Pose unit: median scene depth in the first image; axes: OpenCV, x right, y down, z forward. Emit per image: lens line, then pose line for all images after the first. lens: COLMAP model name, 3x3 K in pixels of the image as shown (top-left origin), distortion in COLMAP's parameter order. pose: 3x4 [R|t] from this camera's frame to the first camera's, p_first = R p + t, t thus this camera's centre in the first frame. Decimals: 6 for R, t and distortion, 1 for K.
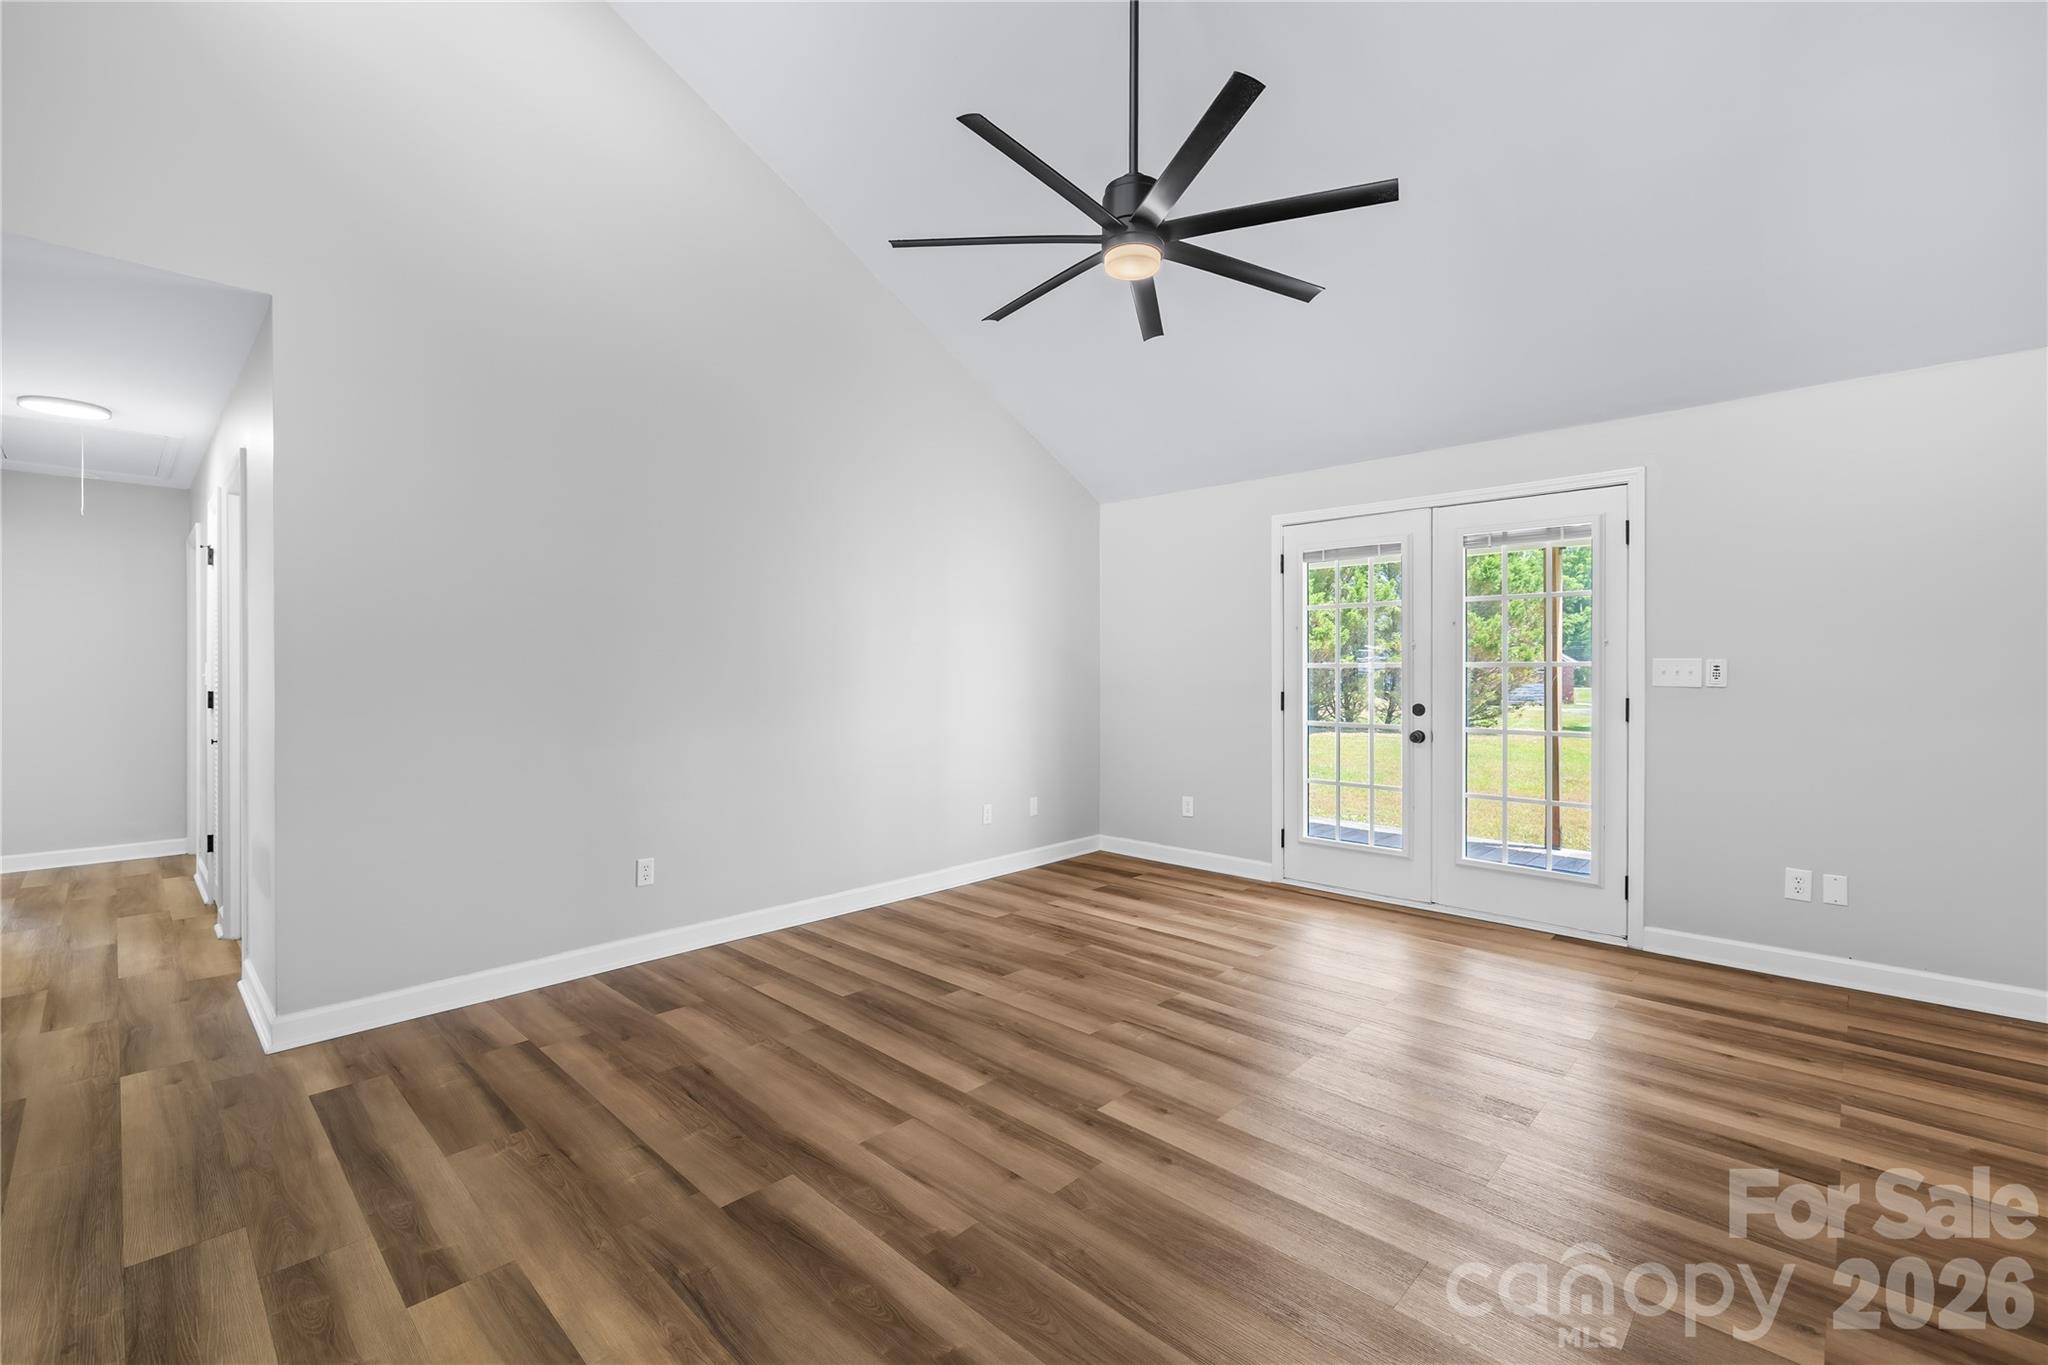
lens RADIAL K [[868.0, 0, 1015.8], [0, 868.0, 663.3], [0, 0, 1]] dist [0.000492, -0.000436]
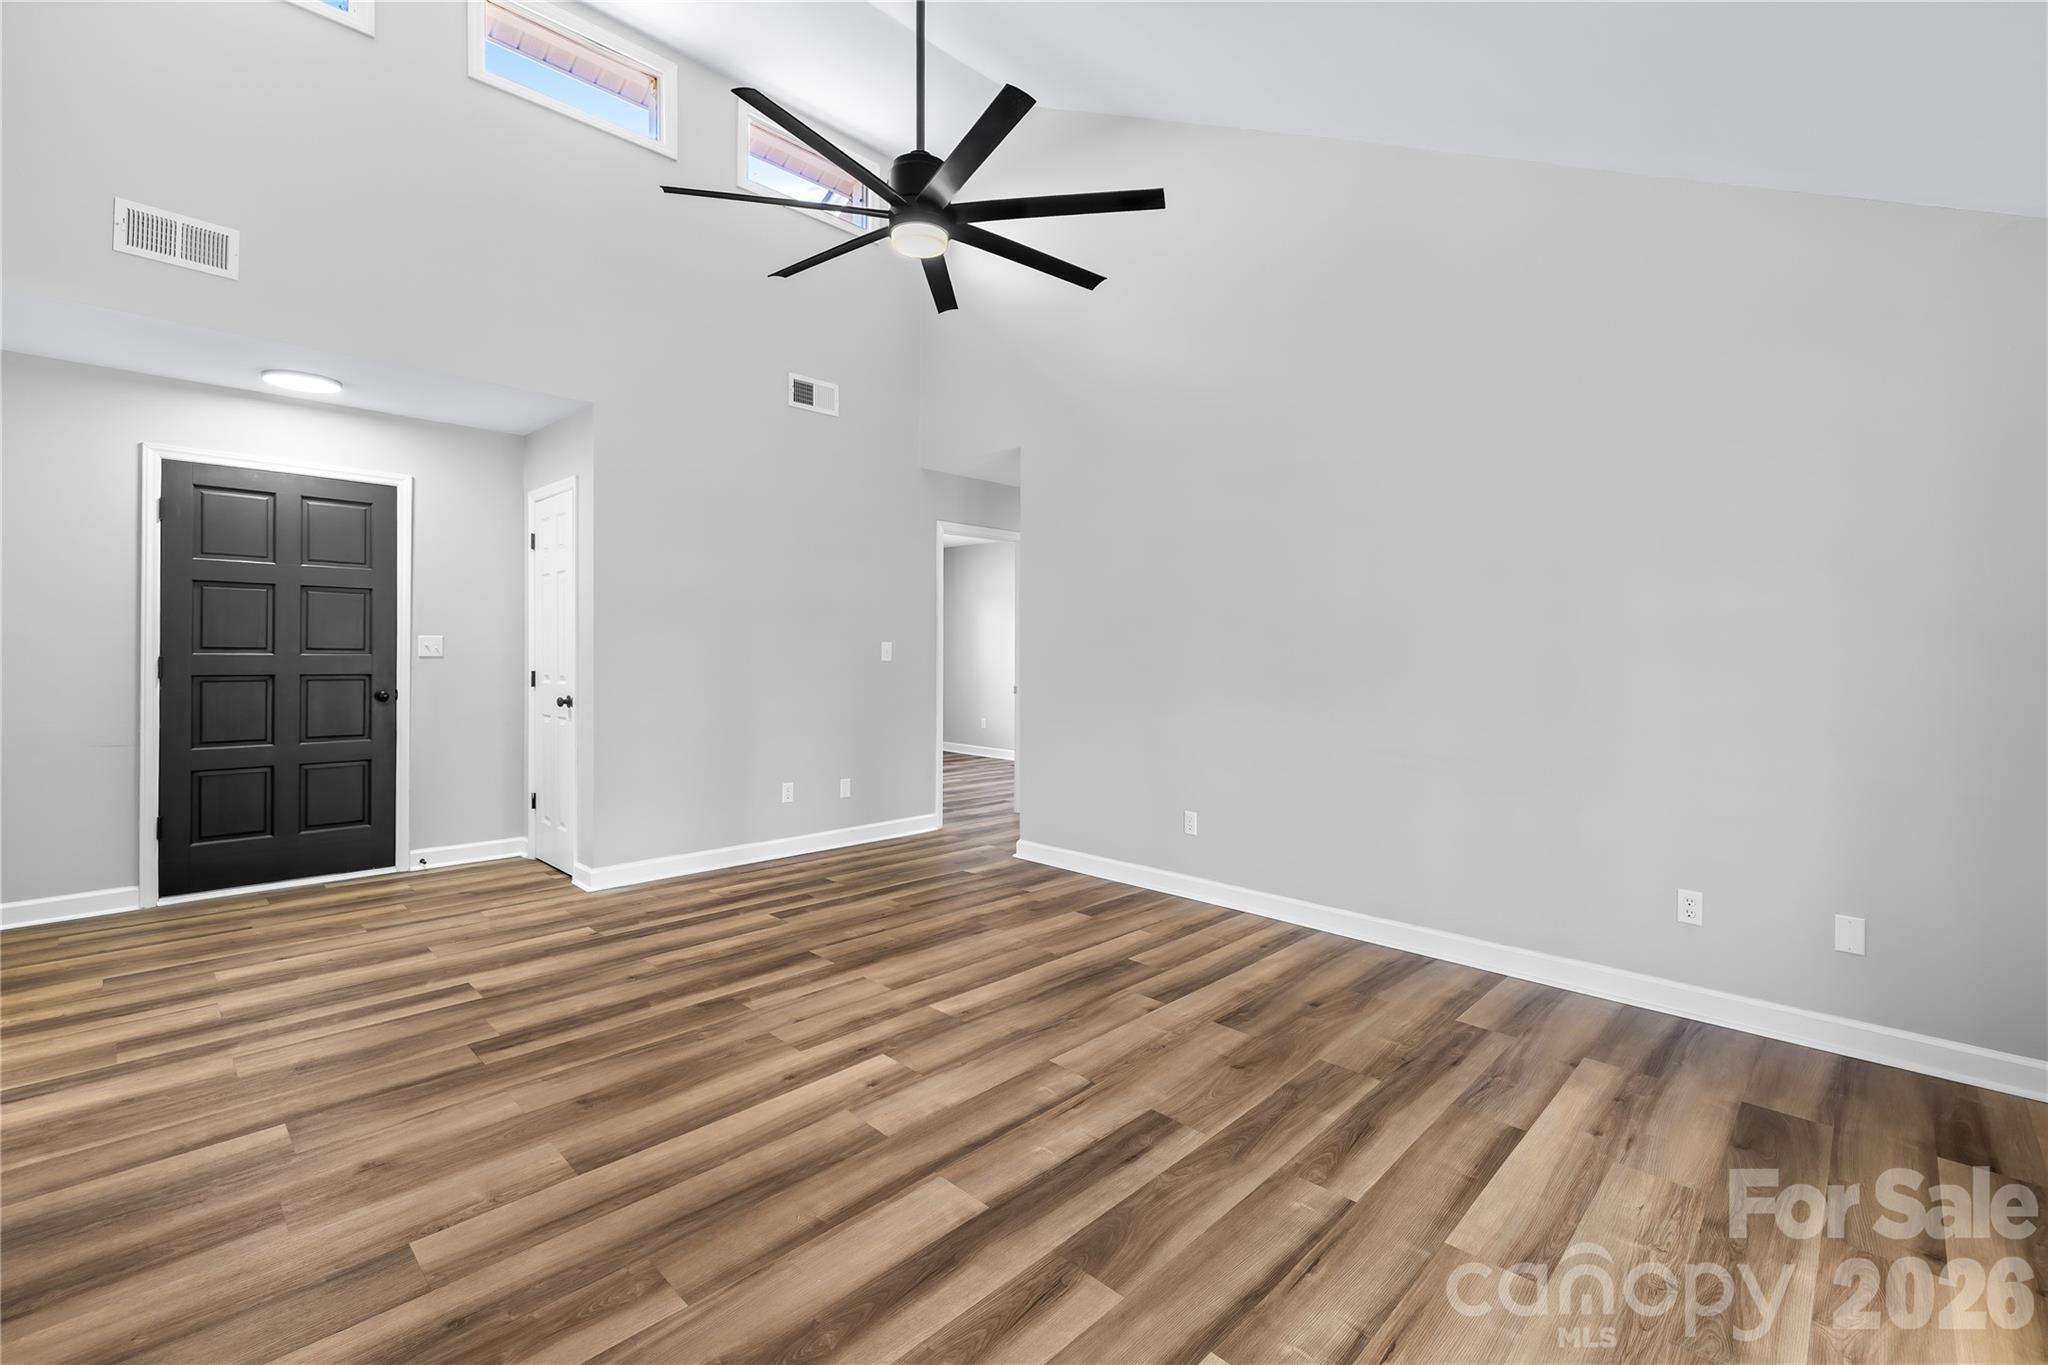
lens RADIAL K [[889.0, 0, 1022.7], [0, 889.0, 647.2], [0, 0, 1]] dist [0.000407, -0.000209]
pose [[-0.000397, -0.003205, -0.999995, 0.968370], [-0.005888, 0.999978, -0.003202, 0.004102], [0.999983, 0.005887, -0.000416, 0.935523]]
